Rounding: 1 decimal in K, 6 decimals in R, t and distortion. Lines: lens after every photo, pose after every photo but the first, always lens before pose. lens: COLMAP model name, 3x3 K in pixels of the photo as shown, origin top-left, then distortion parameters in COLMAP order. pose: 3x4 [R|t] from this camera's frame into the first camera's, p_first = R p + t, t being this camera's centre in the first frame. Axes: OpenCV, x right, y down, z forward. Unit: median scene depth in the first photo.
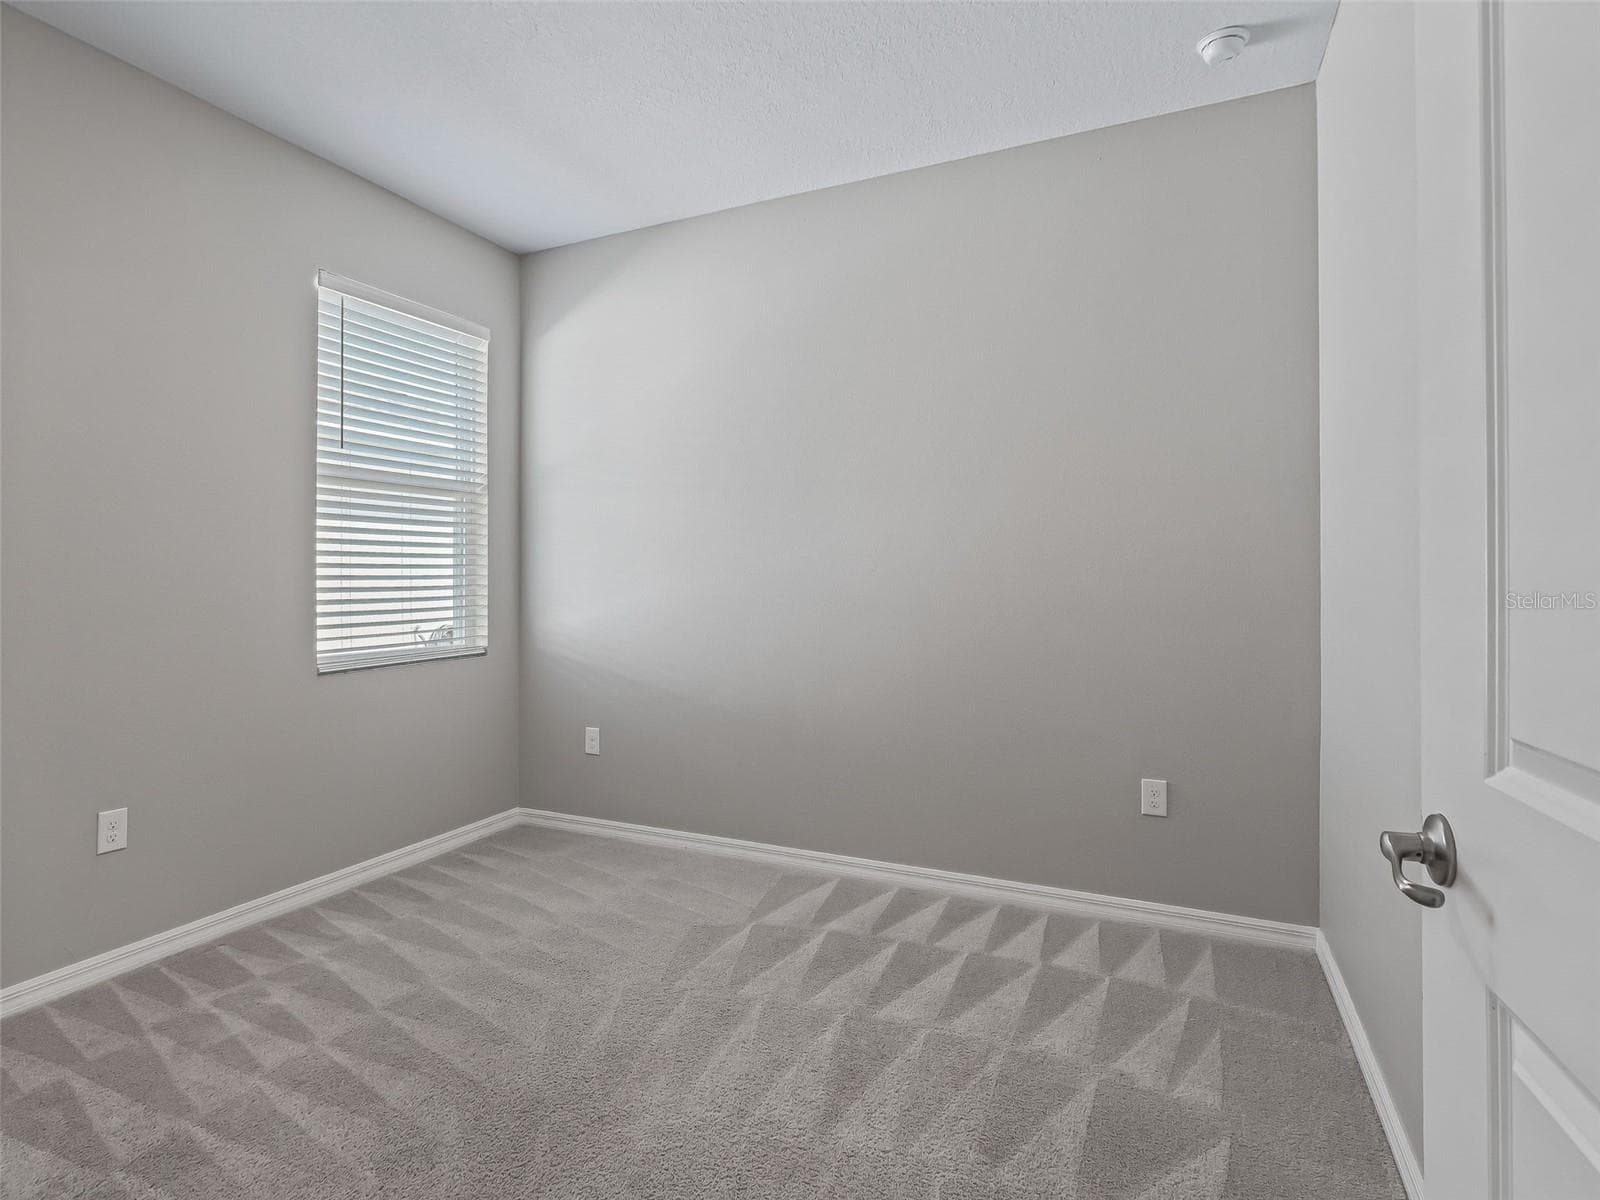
lens RADIAL K [[763.5, 0, 798.8], [0, 763.5, 546.7], [0, 0, 1]] dist [0.002565, 0.000802]
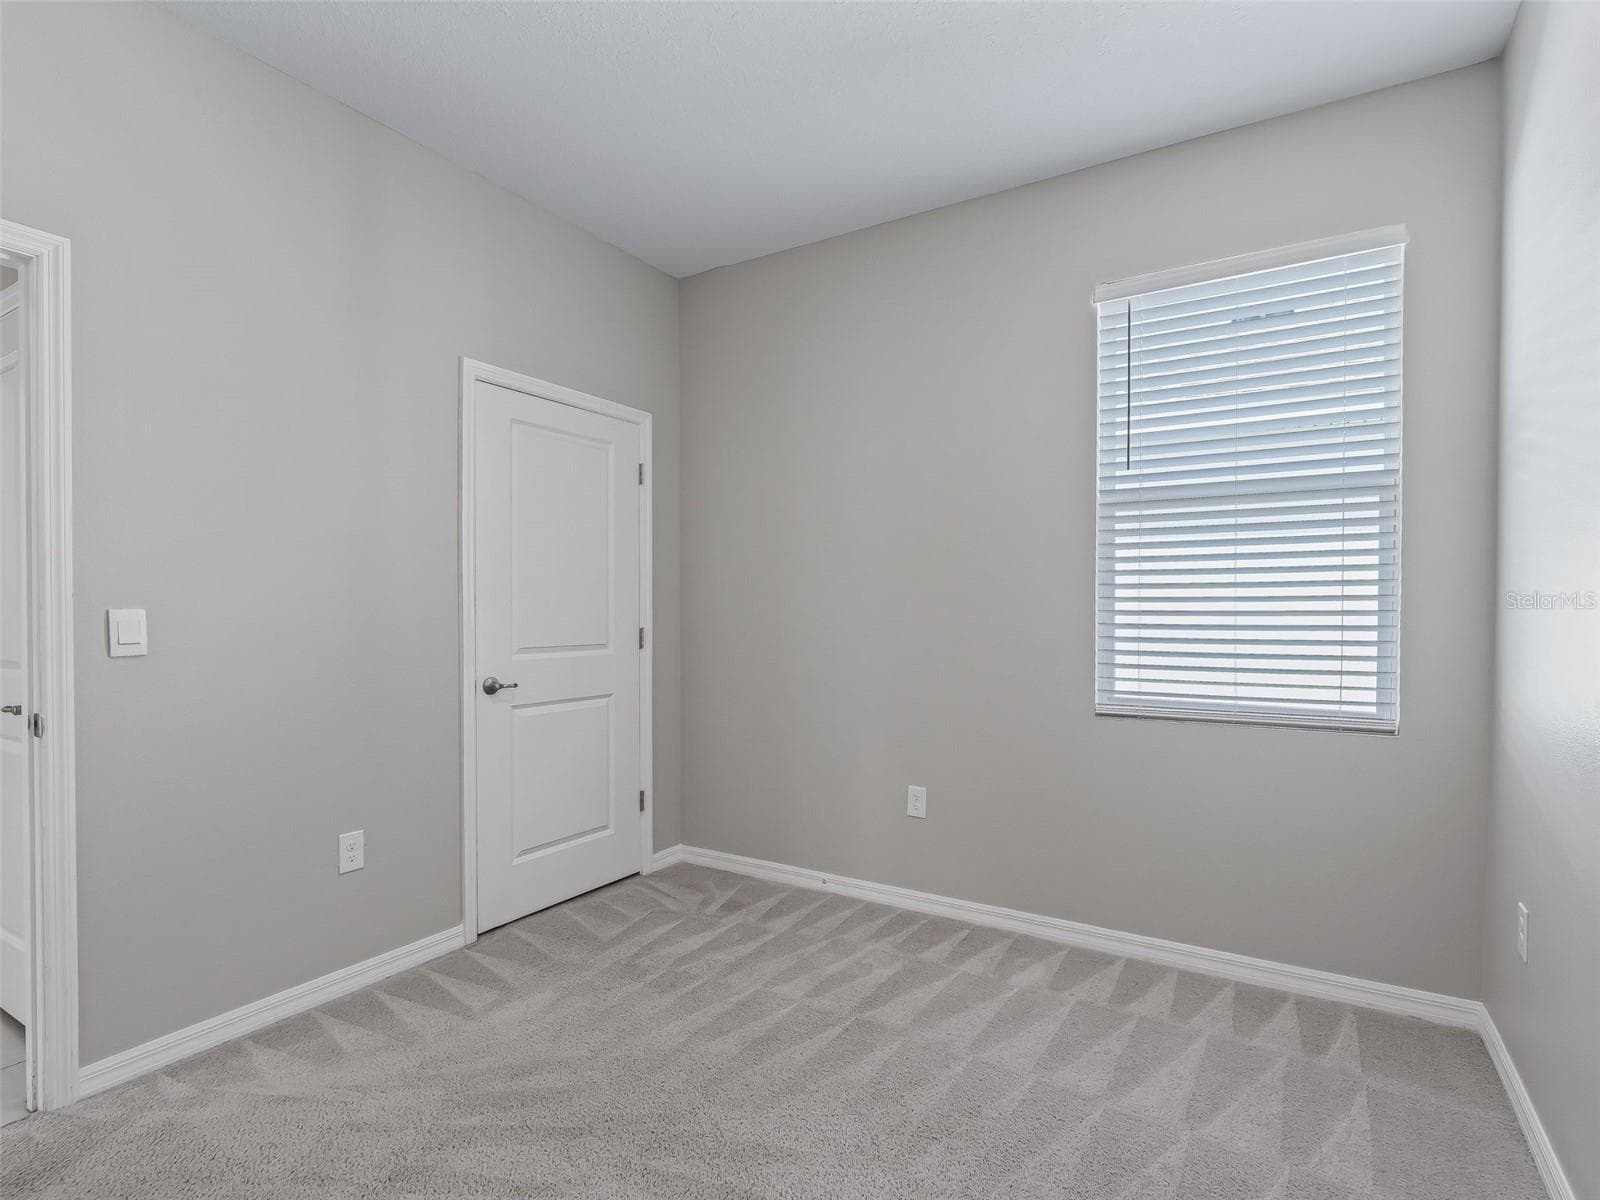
lens RADIAL K [[823.7, 0, 788.8], [0, 823.7, 598.8], [0, 0, 1]] dist [-0.007105, 0.000380]
pose [[-0.093679, 0.002848, -0.995598, 0.426582], [0.040493, 0.999179, -0.000951, 0.008565], [0.994779, -0.040404, -0.093717, 0.720932]]
